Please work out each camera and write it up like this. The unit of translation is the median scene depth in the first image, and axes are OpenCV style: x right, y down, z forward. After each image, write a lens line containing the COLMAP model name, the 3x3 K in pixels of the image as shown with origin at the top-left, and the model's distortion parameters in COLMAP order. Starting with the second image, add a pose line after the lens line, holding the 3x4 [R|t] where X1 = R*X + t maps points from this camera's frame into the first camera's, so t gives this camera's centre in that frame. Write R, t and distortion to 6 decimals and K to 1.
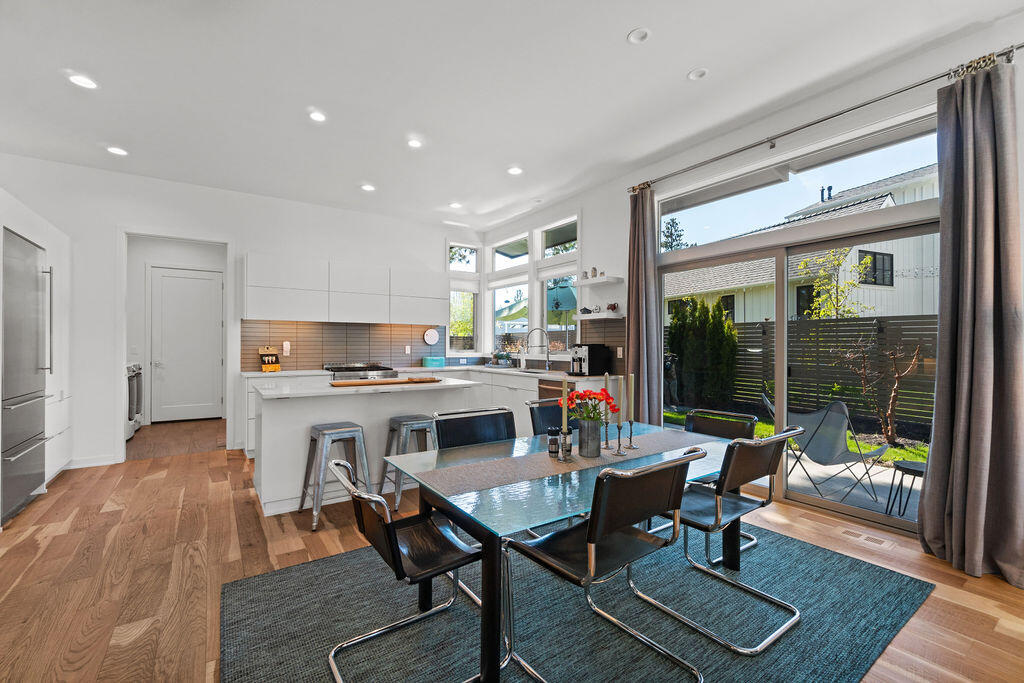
lens RADIAL K [[438.3, 0, 517.4], [0, 438.3, 343.2], [0, 0, 1]] dist [-0.003676, -0.000168]
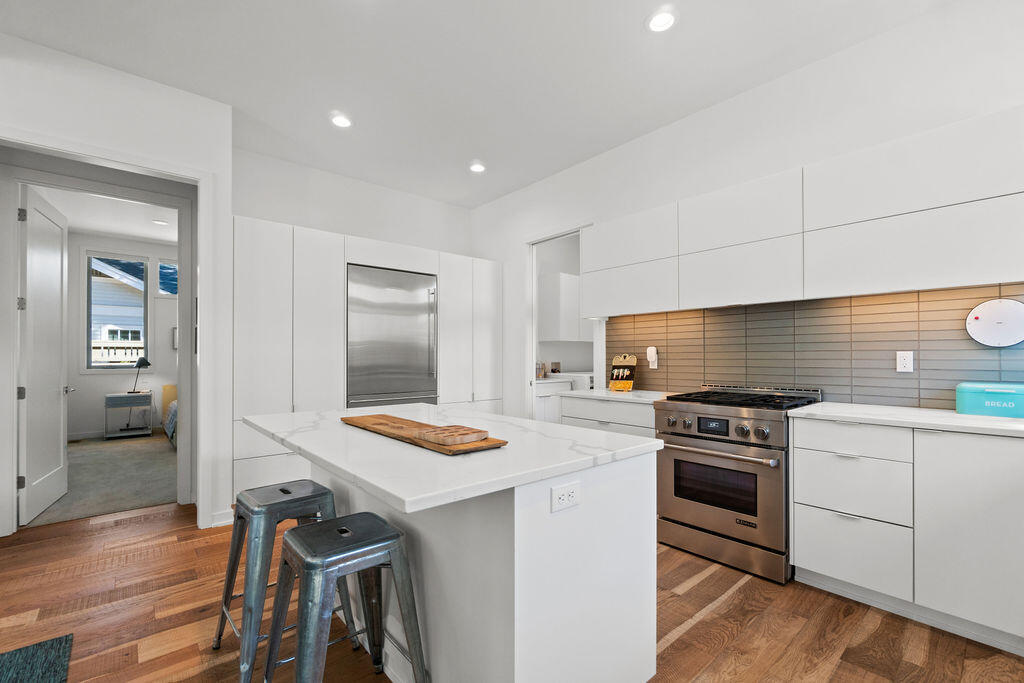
lens RADIAL K [[447.0, 0, 517.4], [0, 447.0, 354.4], [0, 0, 1]] dist [-0.000857, 0.000117]
pose [[0.113956, -0.007803, -0.993455, 0.115251], [0.007477, 0.999948, -0.006996, 0.010629], [0.993458, -0.006631, 0.114008, 0.721635]]
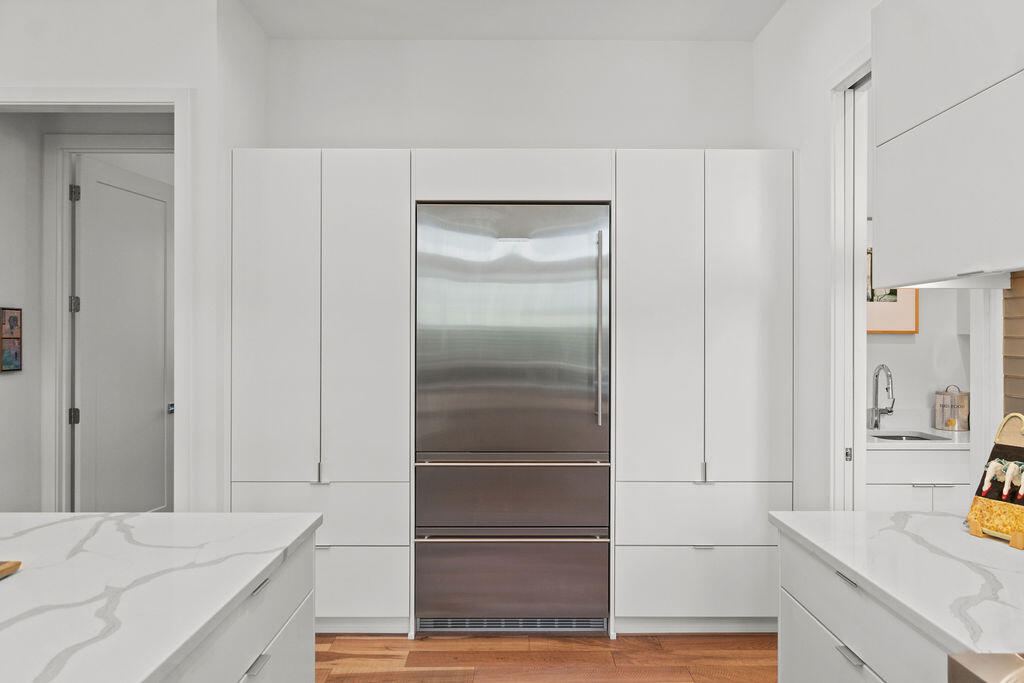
lens RADIAL K [[742.6, 0, 512.0], [0, 742.6, 341.5], [0, 0, 1]] dist [-0.003266, -0.001156]
pose [[-0.565422, -0.003100, -0.824796, -0.154019], [0.002263, 0.999983, -0.005310, -0.020652], [0.824799, -0.004869, -0.565405, 0.956479]]
